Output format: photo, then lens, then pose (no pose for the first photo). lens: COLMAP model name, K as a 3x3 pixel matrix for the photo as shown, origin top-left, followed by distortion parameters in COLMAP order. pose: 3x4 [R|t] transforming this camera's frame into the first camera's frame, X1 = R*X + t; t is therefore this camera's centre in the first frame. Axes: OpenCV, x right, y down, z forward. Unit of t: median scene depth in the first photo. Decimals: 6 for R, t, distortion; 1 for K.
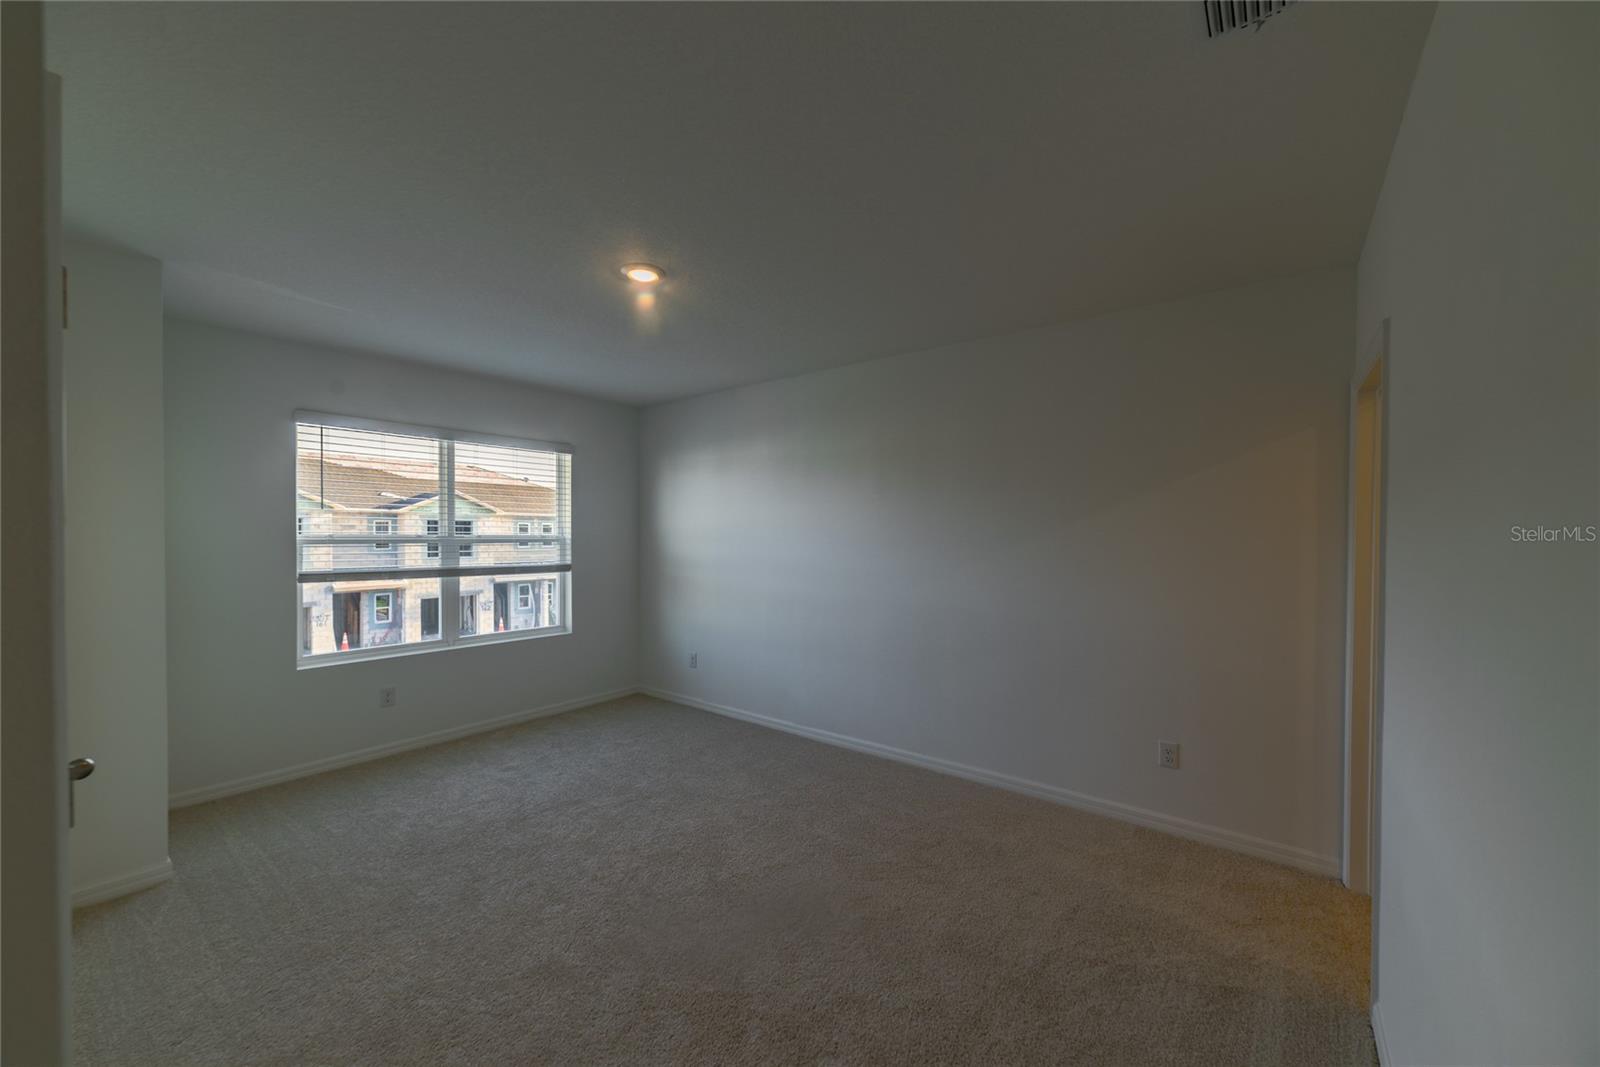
lens RADIAL K [[610.5, 0, 791.2], [0, 610.5, 539.6], [0, 0, 1]] dist [-0.008228, 0.005182]
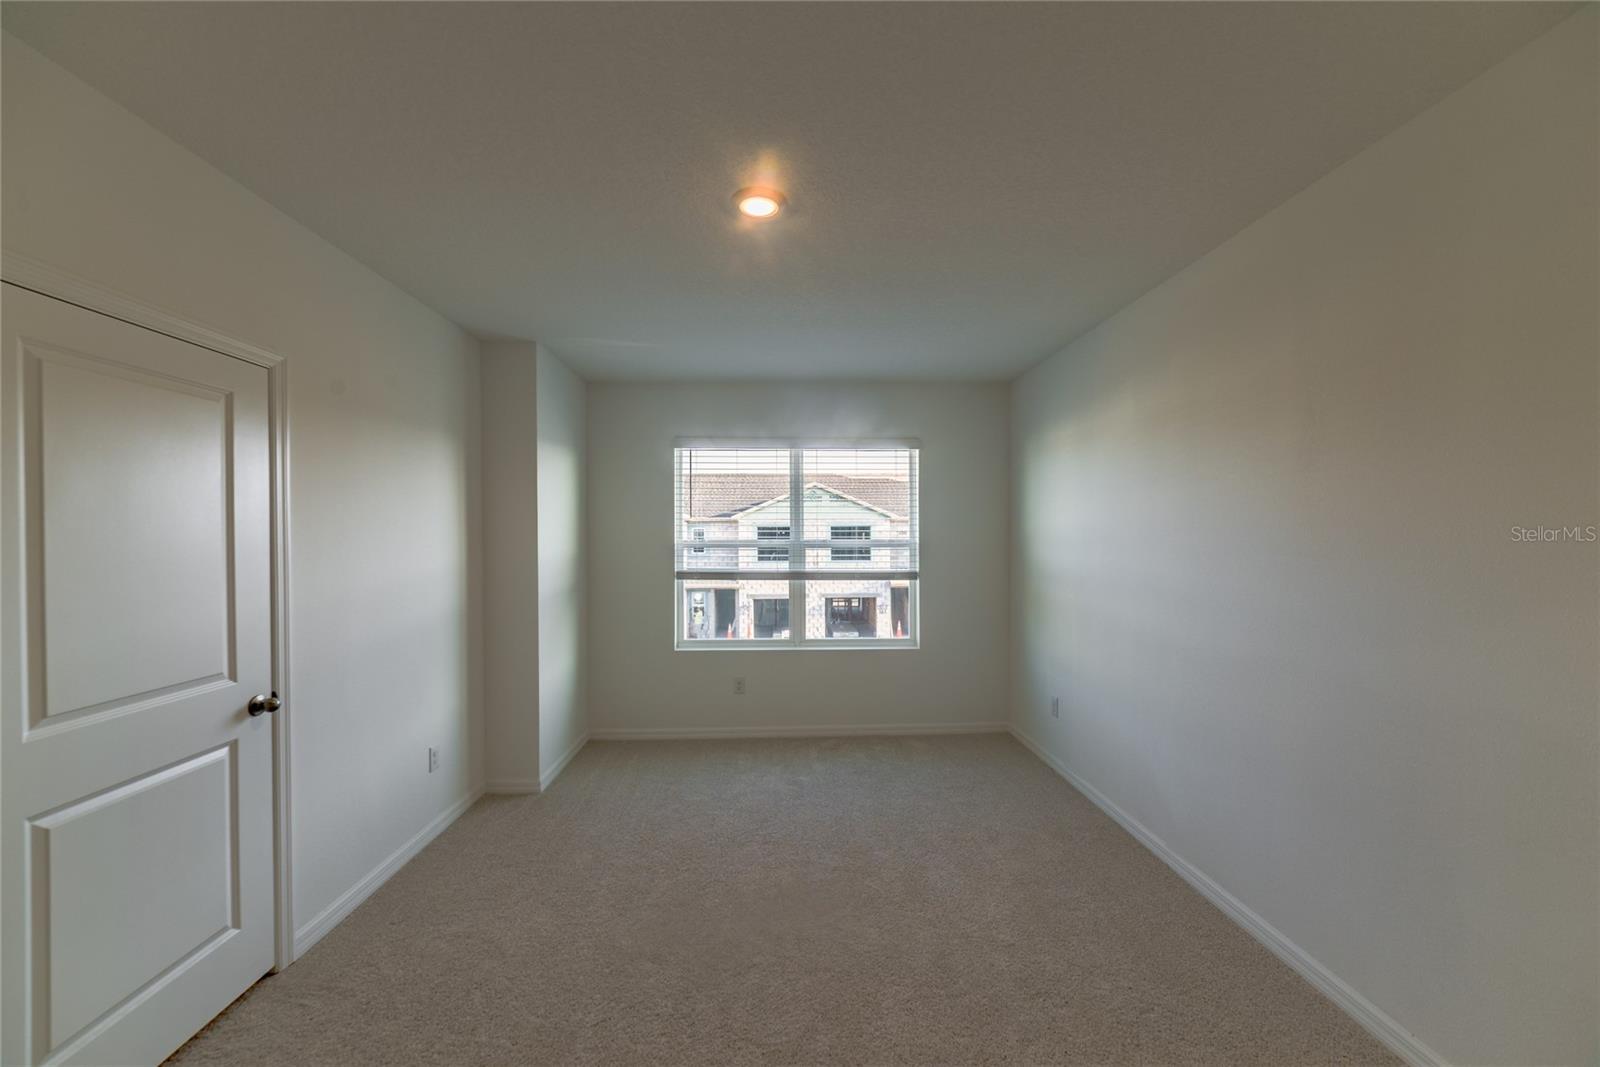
lens RADIAL K [[610.5, 0, 791.2], [0, 610.5, 539.6], [0, 0, 1]] dist [-0.008228, 0.005182]
pose [[0.650348, -0.003147, -0.759630, 0.224242], [-0.001273, 0.999986, -0.005232, -0.002242], [0.759635, 0.004370, 0.650335, 0.311470]]
